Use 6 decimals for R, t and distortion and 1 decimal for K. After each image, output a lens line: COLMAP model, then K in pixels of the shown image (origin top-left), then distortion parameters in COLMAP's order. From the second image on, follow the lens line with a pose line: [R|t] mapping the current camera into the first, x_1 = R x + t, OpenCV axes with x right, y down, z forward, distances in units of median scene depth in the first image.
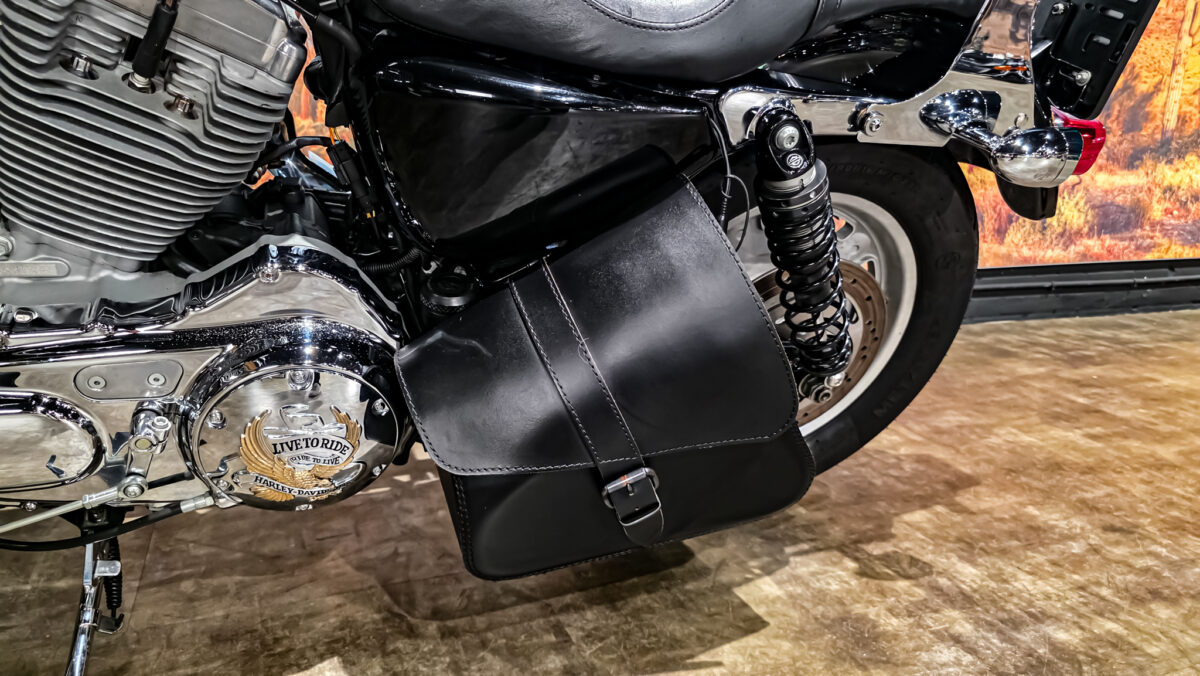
lens RADIAL K [[813.9, 0, 607.3], [0, 813.9, 352.8], [0, 0, 1]] dist [0.046824, -0.052942]
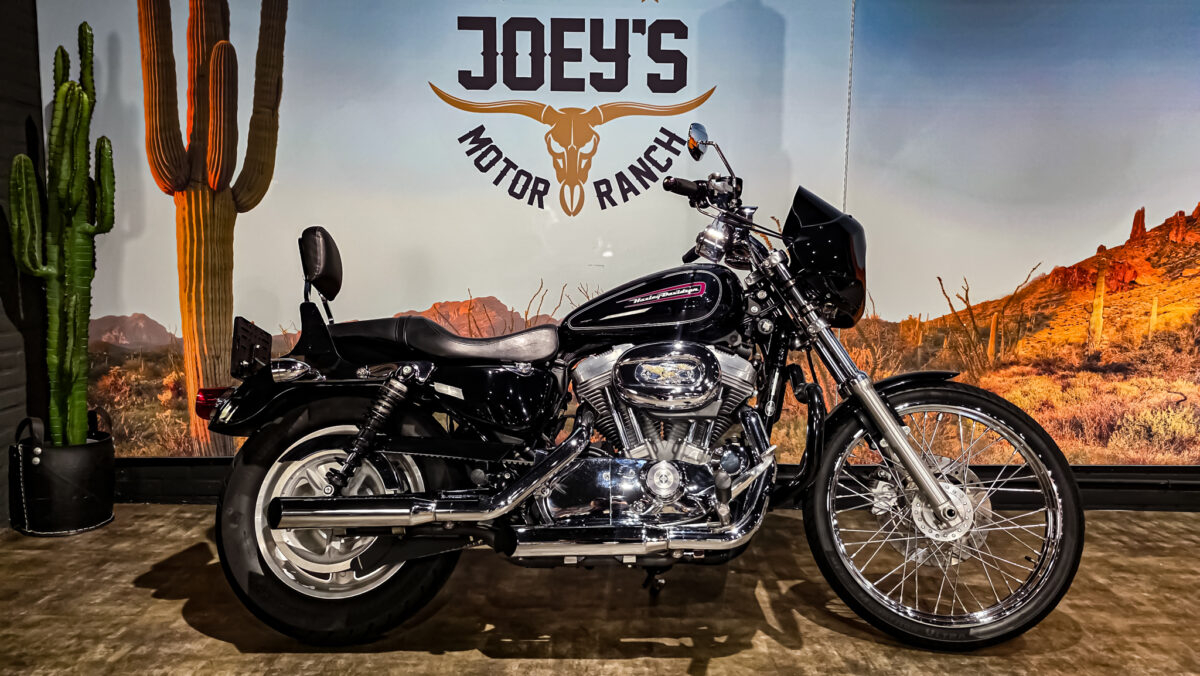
lens RADIAL K [[813.9, 0, 592.8], [0, 813.9, 327.3], [0, 0, 1]] dist [0.046824, -0.052942]
pose [[0.921955, 0.010788, -0.387146, 0.731944], [-0.077337, 0.984608, -0.156735, -0.167654], [0.379496, 0.174443, 0.908599, -1.378056]]
